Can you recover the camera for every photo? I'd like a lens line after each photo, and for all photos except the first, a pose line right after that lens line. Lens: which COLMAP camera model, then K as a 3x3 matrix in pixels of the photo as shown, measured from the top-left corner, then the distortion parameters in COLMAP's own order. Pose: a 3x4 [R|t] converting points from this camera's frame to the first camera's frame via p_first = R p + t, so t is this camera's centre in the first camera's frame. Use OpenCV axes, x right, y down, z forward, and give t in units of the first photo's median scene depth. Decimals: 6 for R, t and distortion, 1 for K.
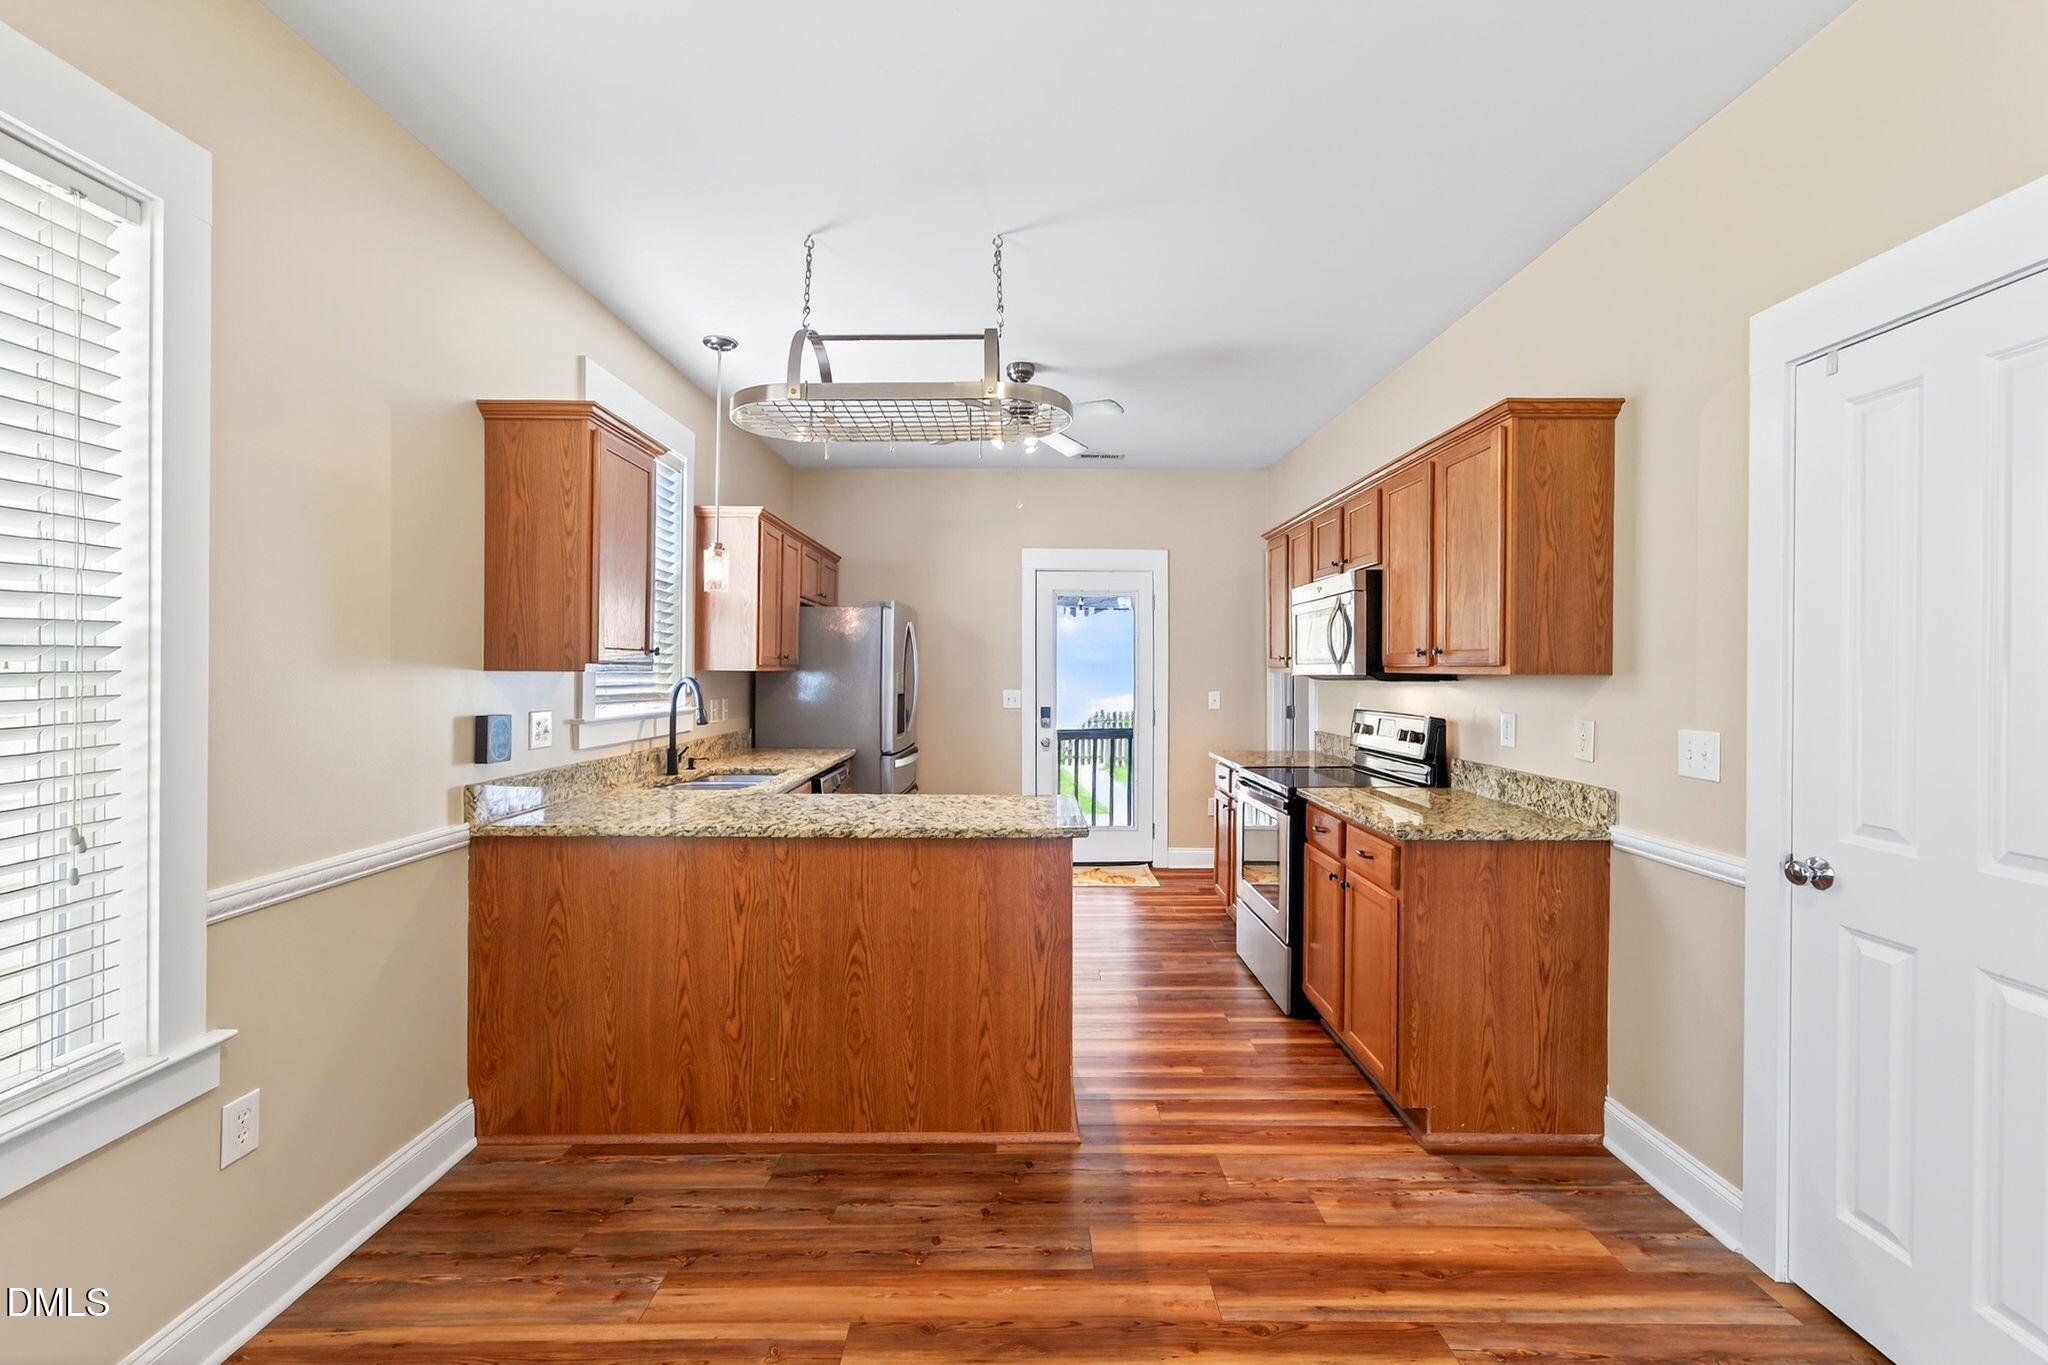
lens RADIAL K [[813.4, 0, 1027.0], [0, 813.4, 671.4], [0, 0, 1]] dist [-0.000283, -0.000040]
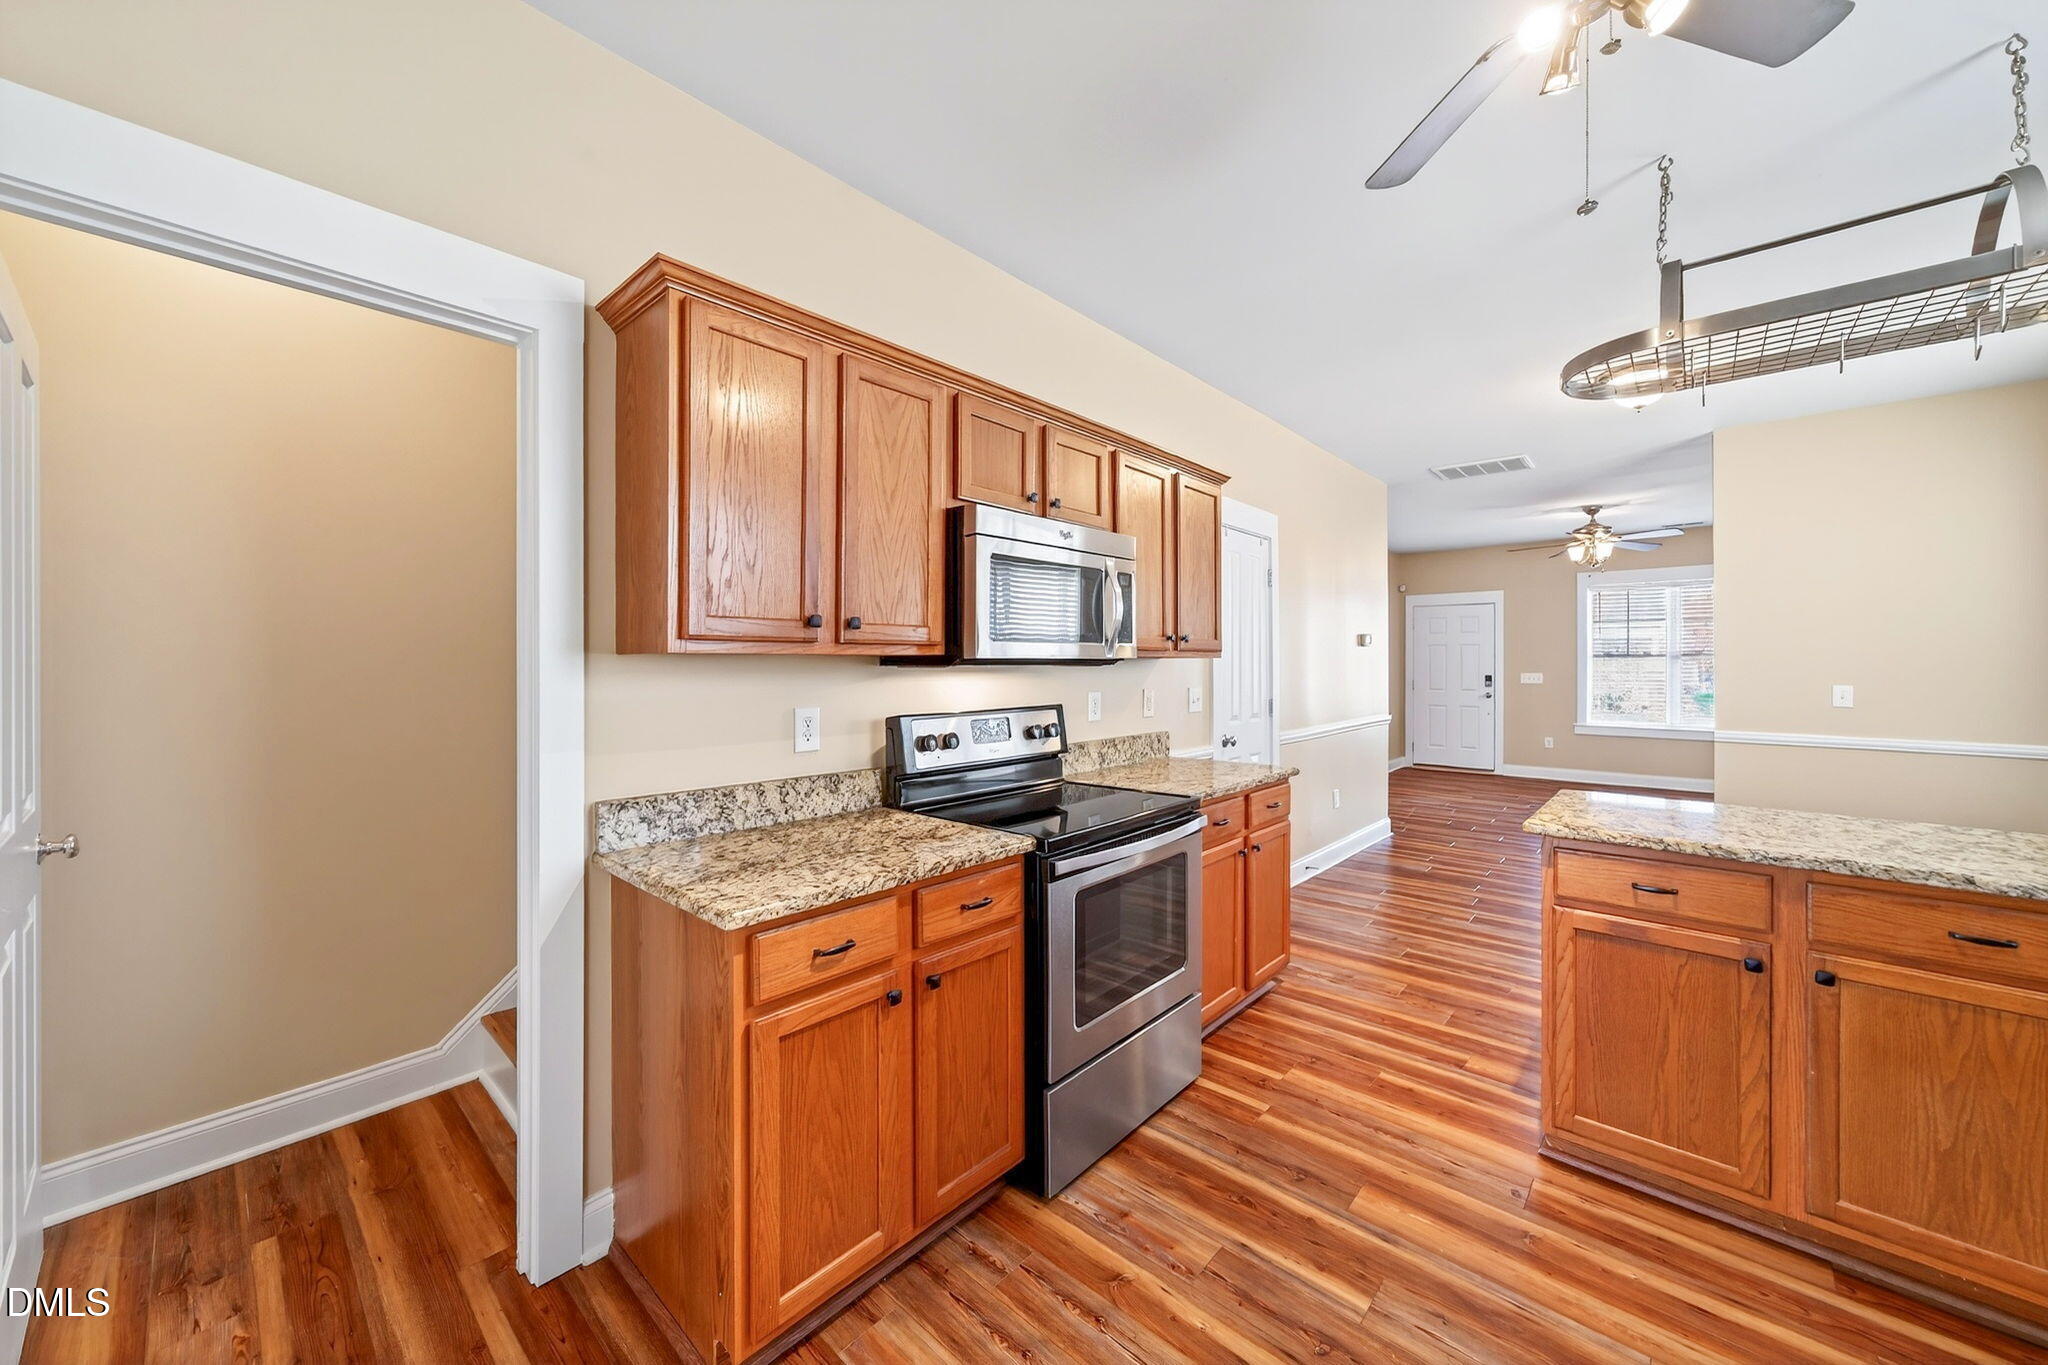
lens RADIAL K [[752.8, 0, 1022.4], [0, 752.8, 670.7], [0, 0, 1]] dist [-0.007411, -0.000100]
pose [[-0.735072, -0.009383, 0.677924, -0.062114], [-0.001768, 0.999927, 0.011924, 0.006047], [-0.677987, 0.007566, -0.735035, 1.747125]]
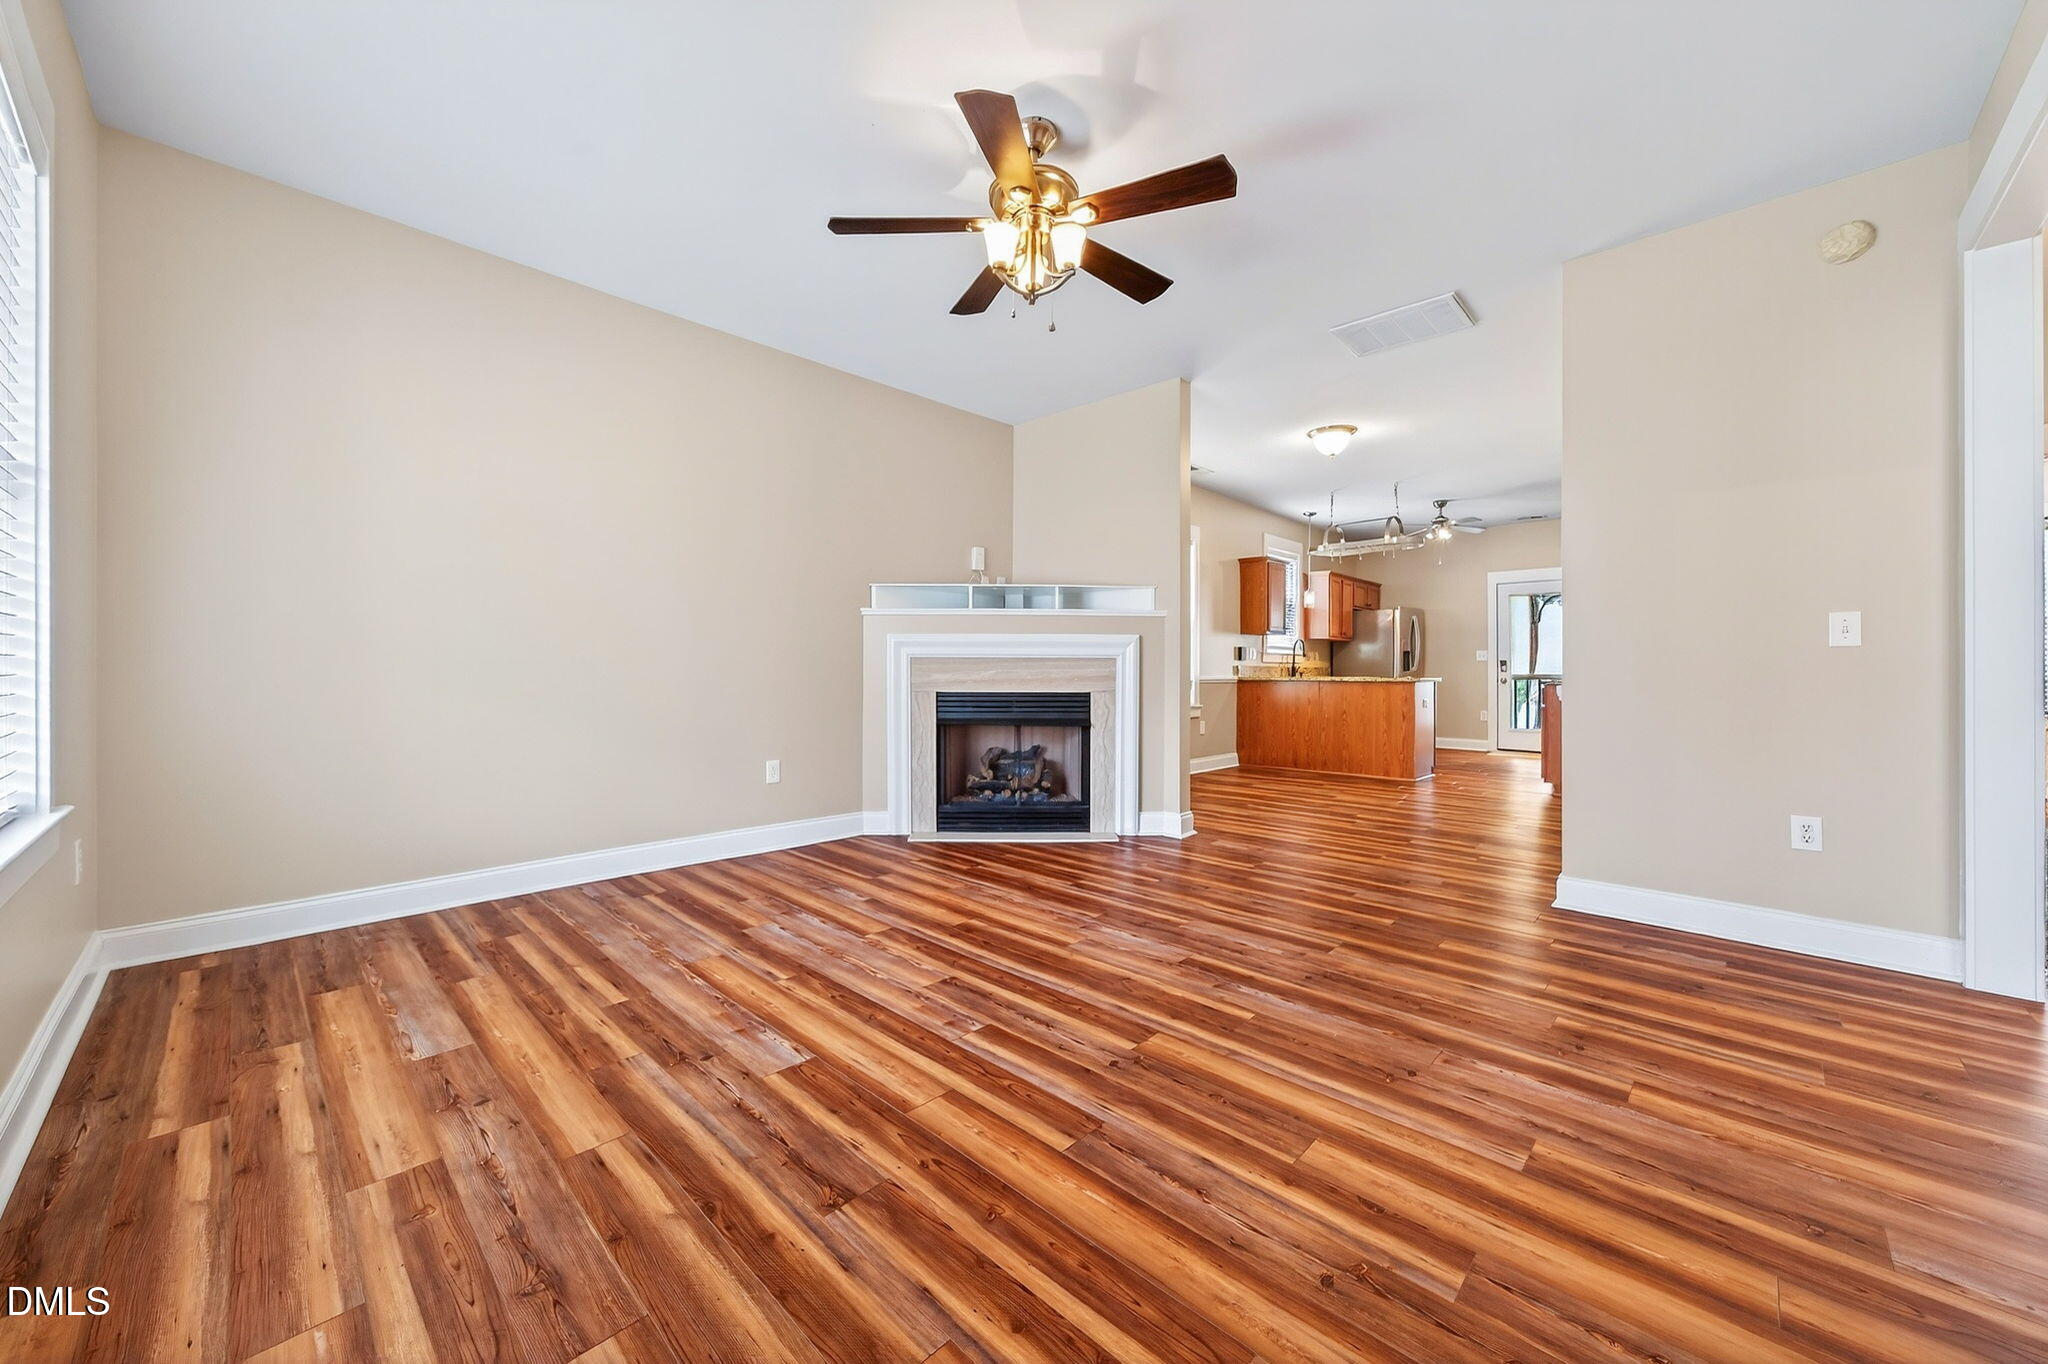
lens RADIAL K [[775.3, 0, 1024.0], [0, 775.3, 682.0], [0, 0, 1]] dist [-0.011277, 0.000137]
pose [[0.716149, 0.001859, -0.697945, 0.848207], [0.000712, 0.999994, 0.003394, 0.162136], [0.697948, -0.002928, 0.716143, -1.733083]]
